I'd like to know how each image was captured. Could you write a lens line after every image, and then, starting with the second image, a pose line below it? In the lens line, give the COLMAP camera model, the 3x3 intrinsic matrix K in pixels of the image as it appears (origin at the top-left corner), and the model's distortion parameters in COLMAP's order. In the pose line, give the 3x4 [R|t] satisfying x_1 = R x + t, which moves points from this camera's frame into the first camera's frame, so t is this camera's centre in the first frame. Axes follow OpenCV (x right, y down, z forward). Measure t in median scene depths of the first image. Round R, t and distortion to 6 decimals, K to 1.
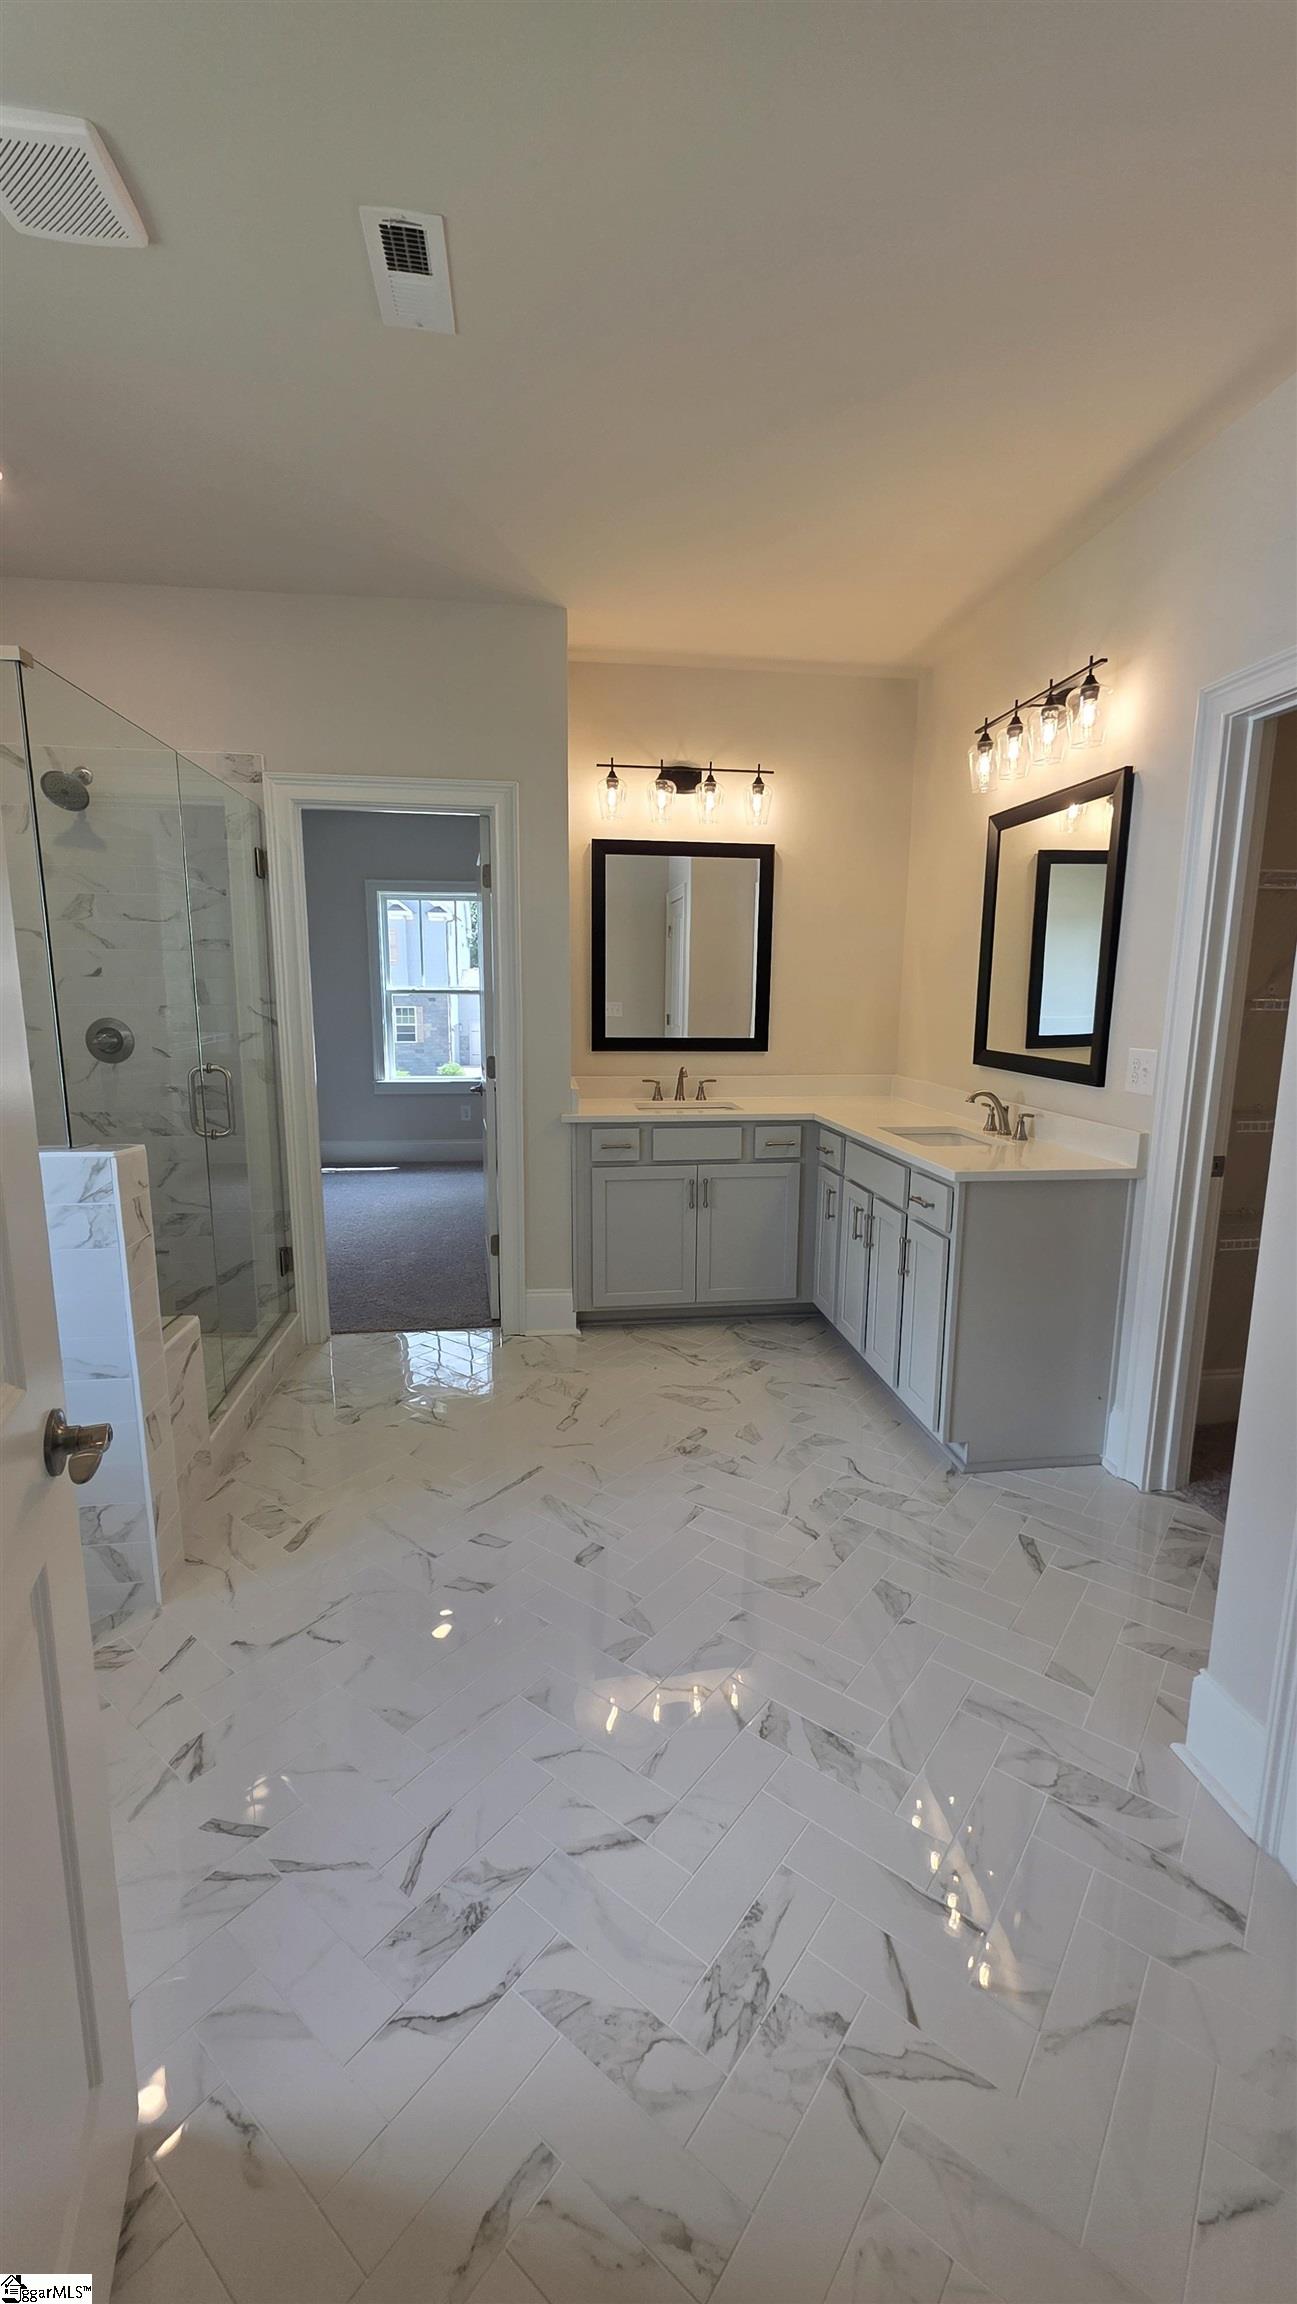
lens RADIAL K [[889.9, 0, 648.5], [0, 889.9, 1152.0], [0, 0, 1]] dist [0.000664, 0.000053]
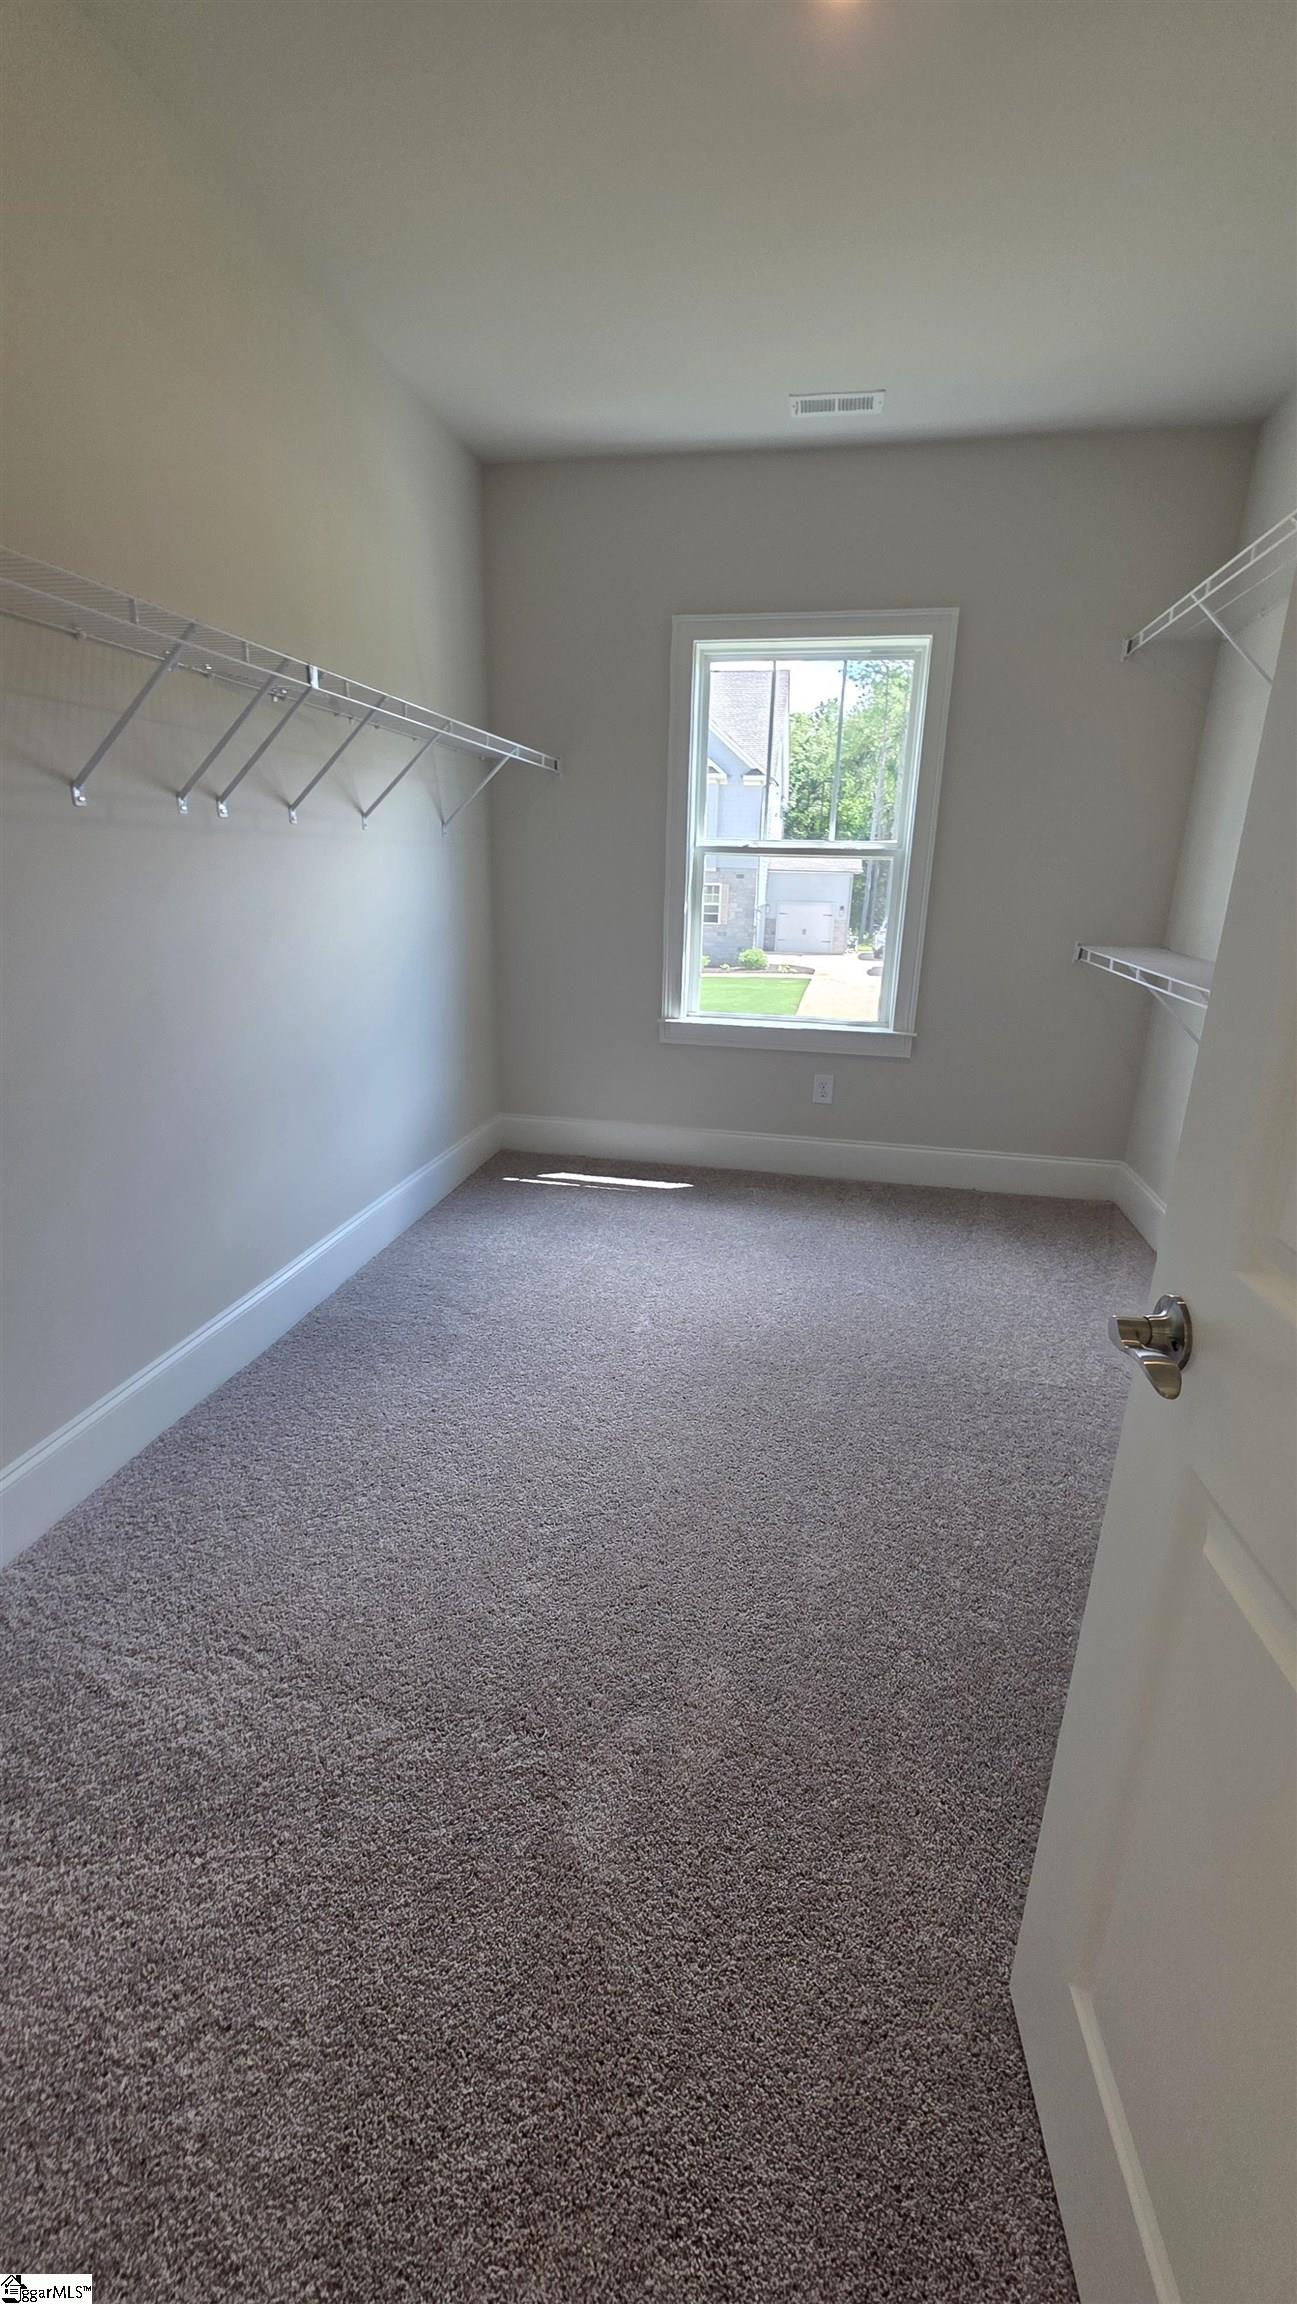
lens RADIAL K [[889.9, 0, 648.5], [0, 889.9, 1152.0], [0, 0, 1]] dist [0.000664, 0.000053]
pose [[0.945940, 0.112860, -0.304072, -0.139260], [-0.073362, 0.987661, 0.138360, -0.069863], [0.315935, -0.108573, 0.942548, 0.471777]]
